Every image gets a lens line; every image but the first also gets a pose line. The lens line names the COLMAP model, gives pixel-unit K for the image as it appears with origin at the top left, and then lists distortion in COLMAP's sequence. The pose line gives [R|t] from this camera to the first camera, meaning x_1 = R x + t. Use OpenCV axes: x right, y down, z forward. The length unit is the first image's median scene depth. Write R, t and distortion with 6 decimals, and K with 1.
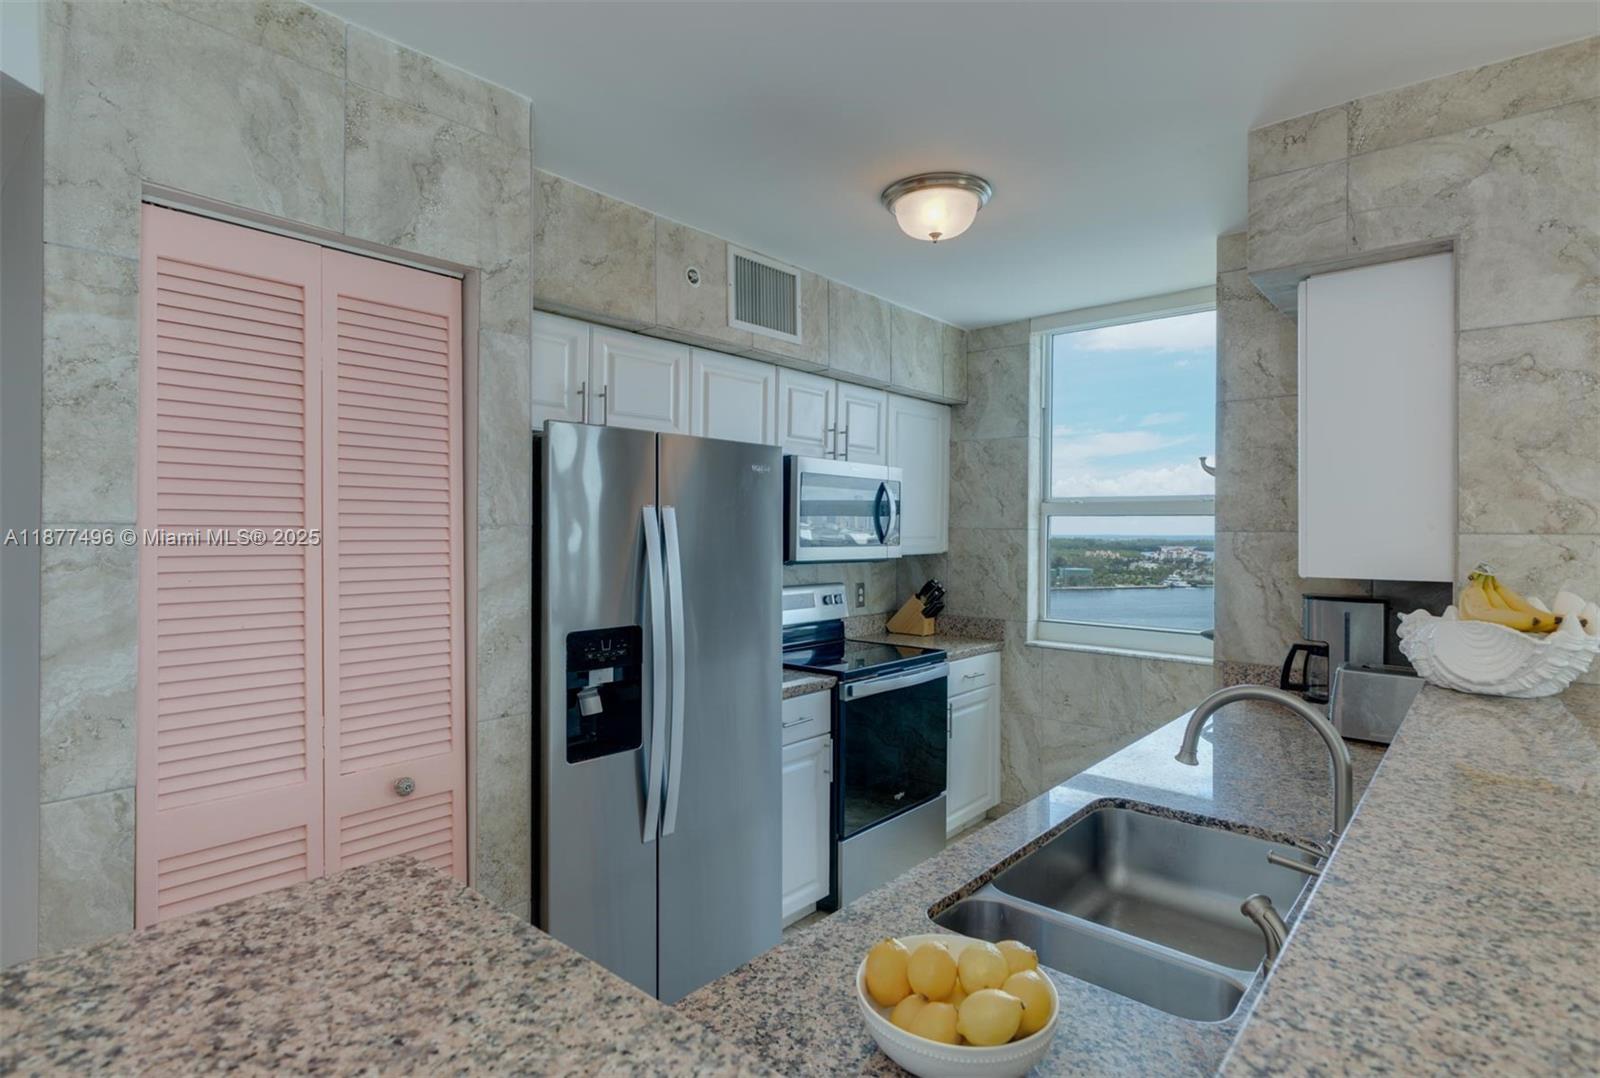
lens RADIAL K [[819.4, 0, 800.7], [0, 819.4, 537.6], [0, 0, 1]] dist [0.001984, 0.000855]
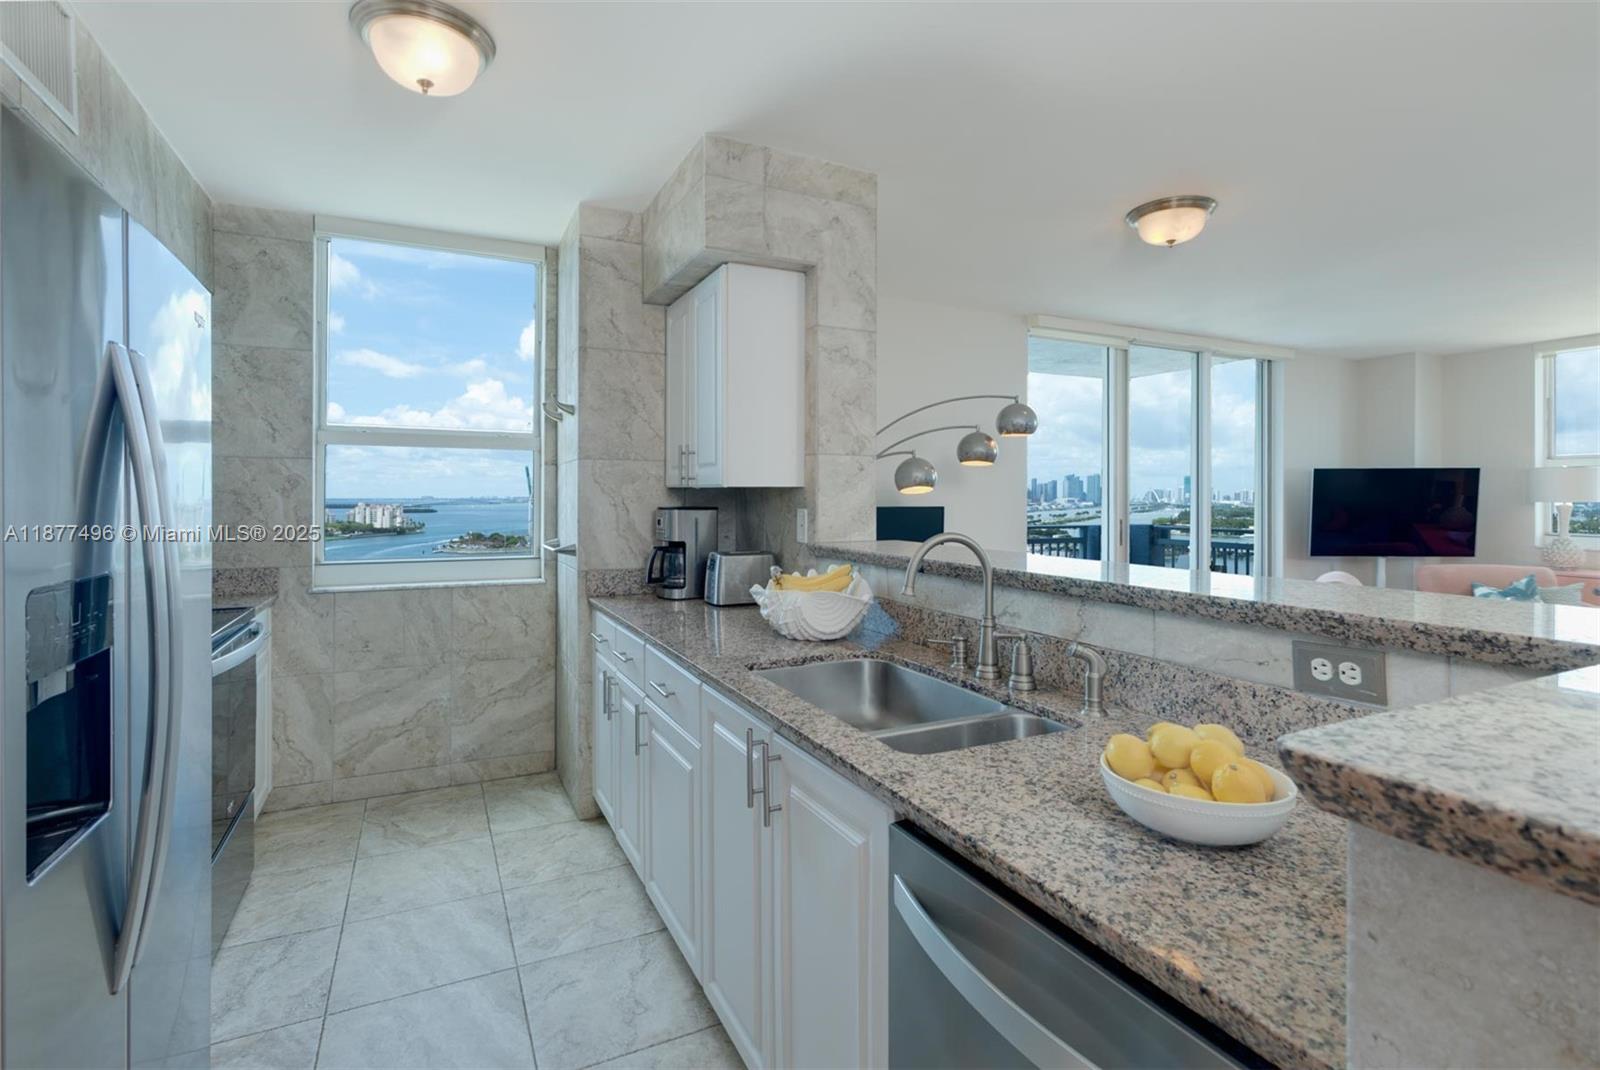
lens RADIAL K [[751.2, 0, 785.7], [0, 751.2, 503.1], [0, 0, 1]] dist [0.002963, 0.001650]
pose [[0.392153, -0.013765, 0.919797, -0.319028], [0.011424, 0.999884, 0.010093, 0.042739], [-0.919829, 0.006549, 0.392265, 0.288704]]
